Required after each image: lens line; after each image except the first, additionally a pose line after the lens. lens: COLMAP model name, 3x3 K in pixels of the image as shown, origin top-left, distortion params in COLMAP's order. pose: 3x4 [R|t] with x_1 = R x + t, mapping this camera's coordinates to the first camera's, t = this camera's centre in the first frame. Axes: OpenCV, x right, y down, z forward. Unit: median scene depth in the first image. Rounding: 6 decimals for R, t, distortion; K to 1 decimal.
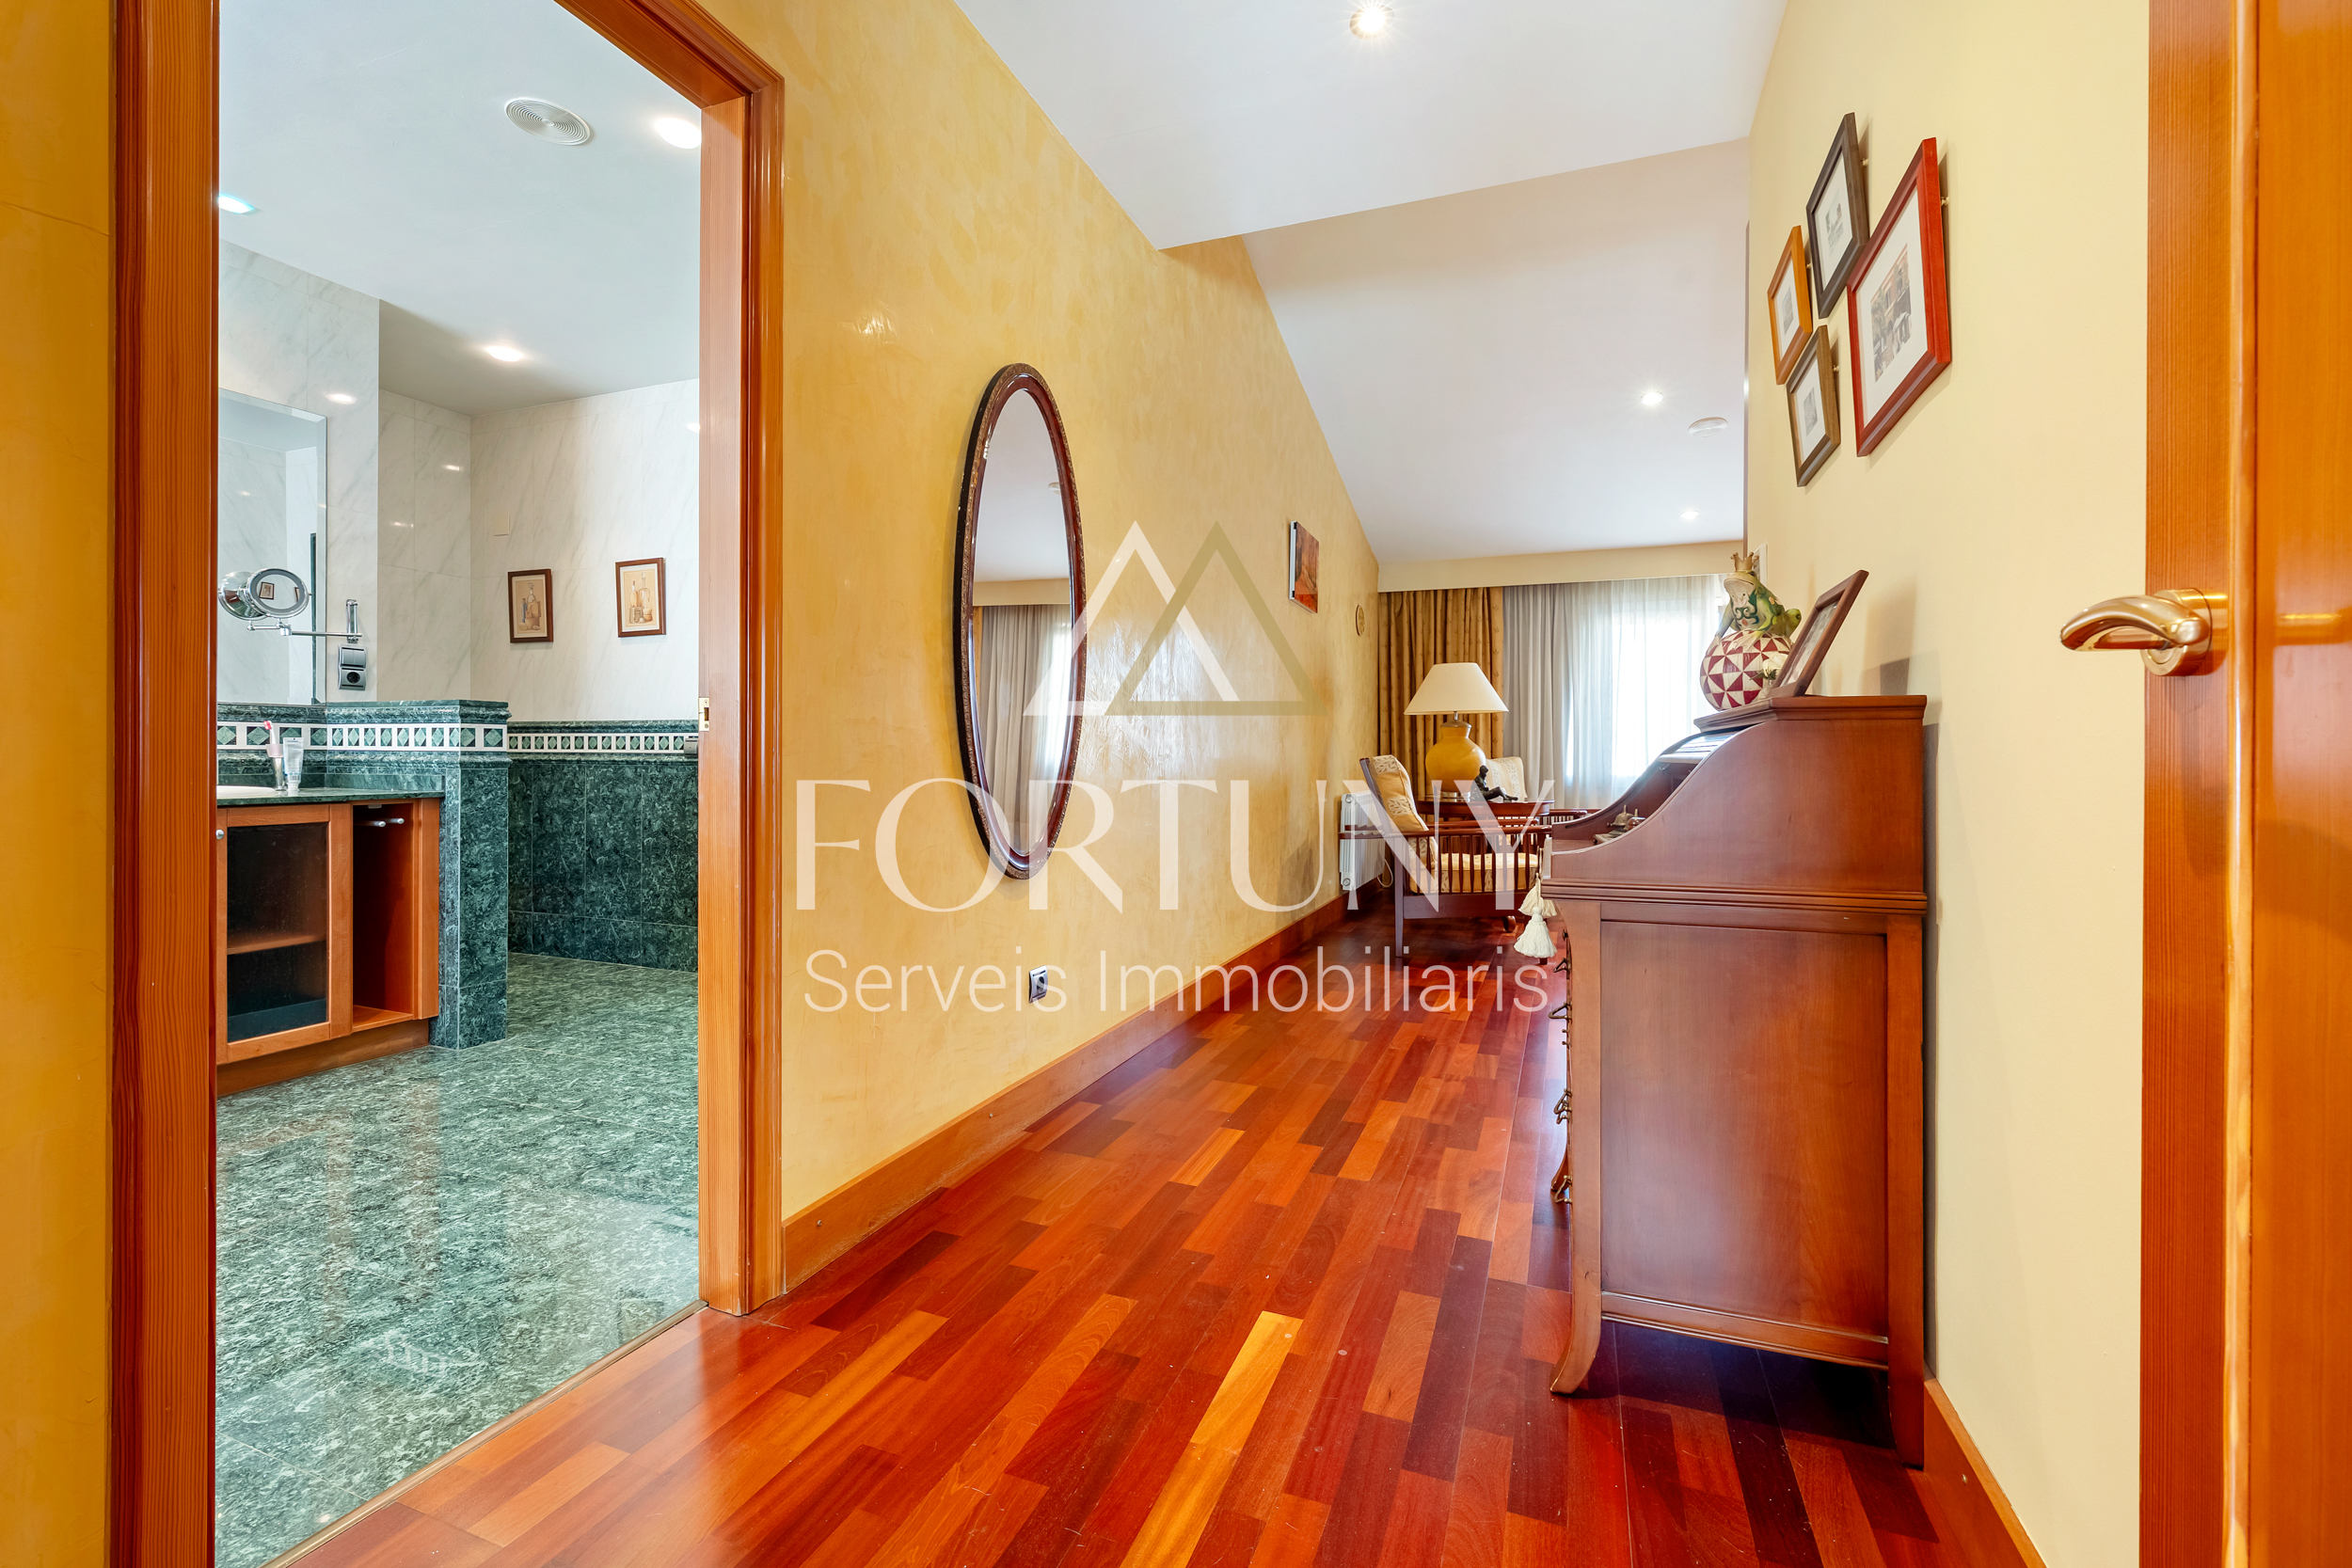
lens RADIAL K [[993.8, 0, 1176.7], [0, 993.8, 765.4], [0, 0, 1]] dist [0.001698, 0.000075]
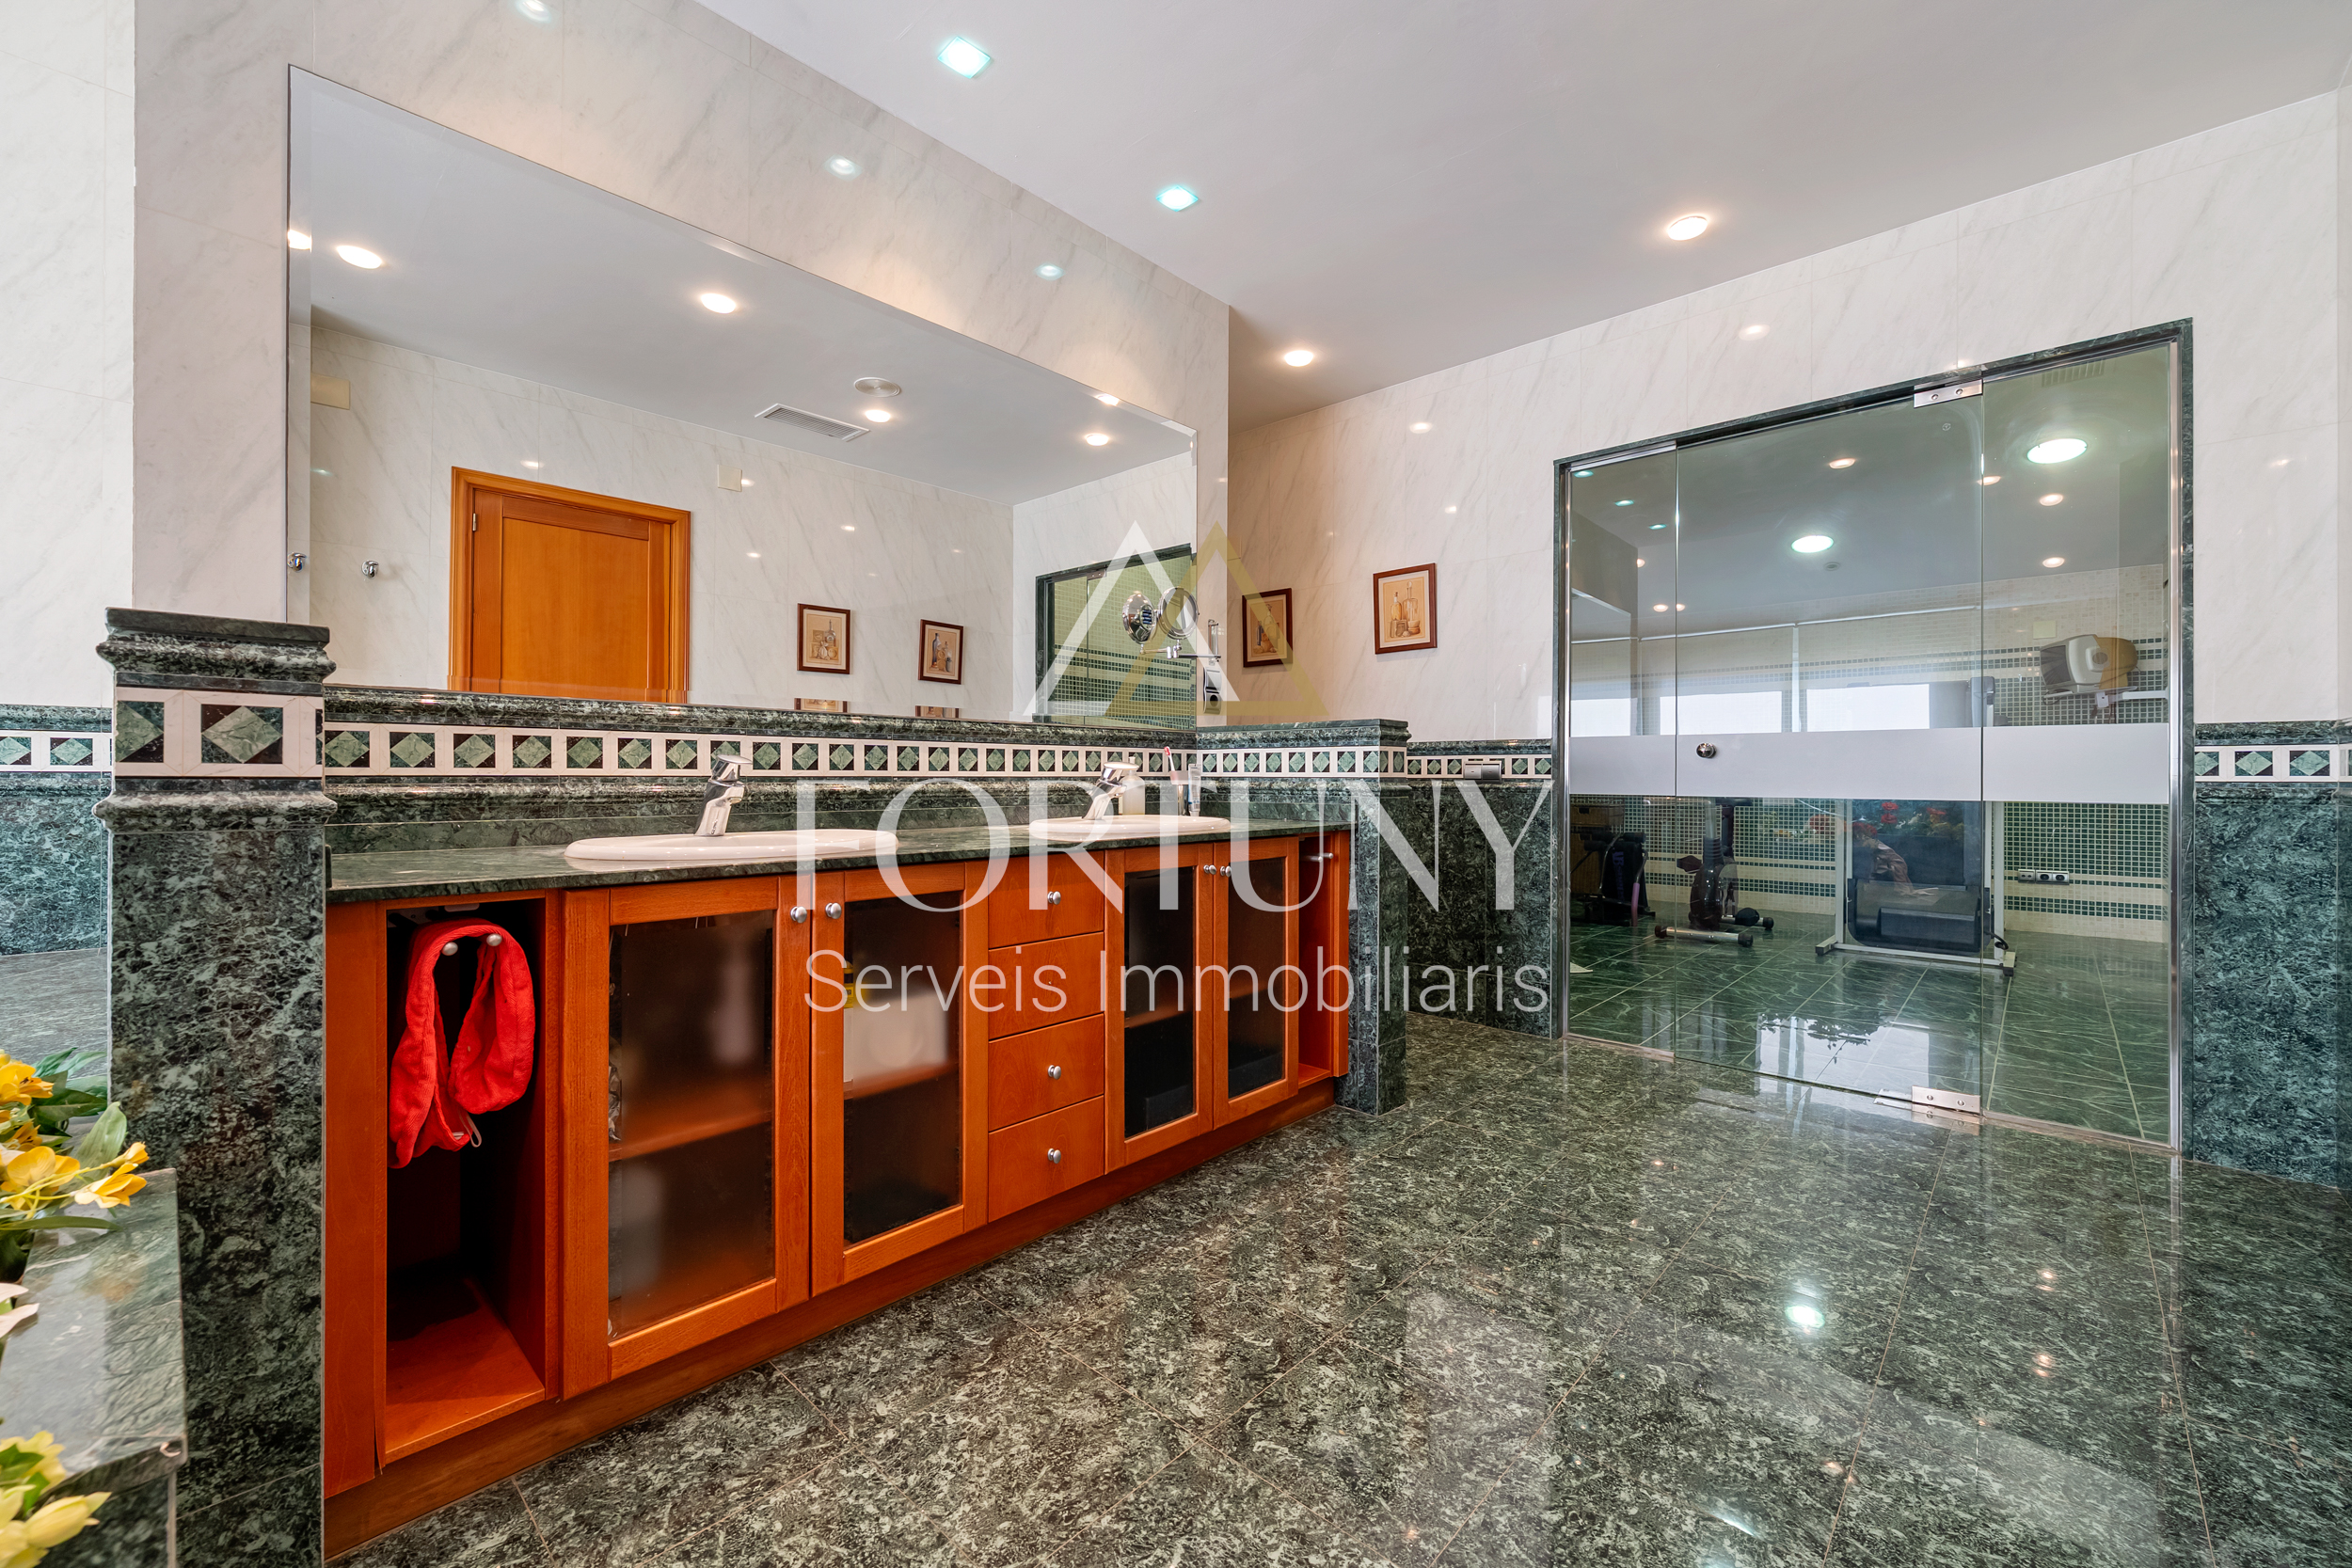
lens RADIAL K [[928.2, 0, 1173.9], [0, 928.2, 785.6], [0, 0, 1]] dist [-0.007912, 0.000230]
pose [[0.934427, 0.001306, -0.356151, -0.587153], [-0.001489, 0.999999, -0.000239, -0.006626], [0.356151, 0.000754, 0.934428, 0.163885]]
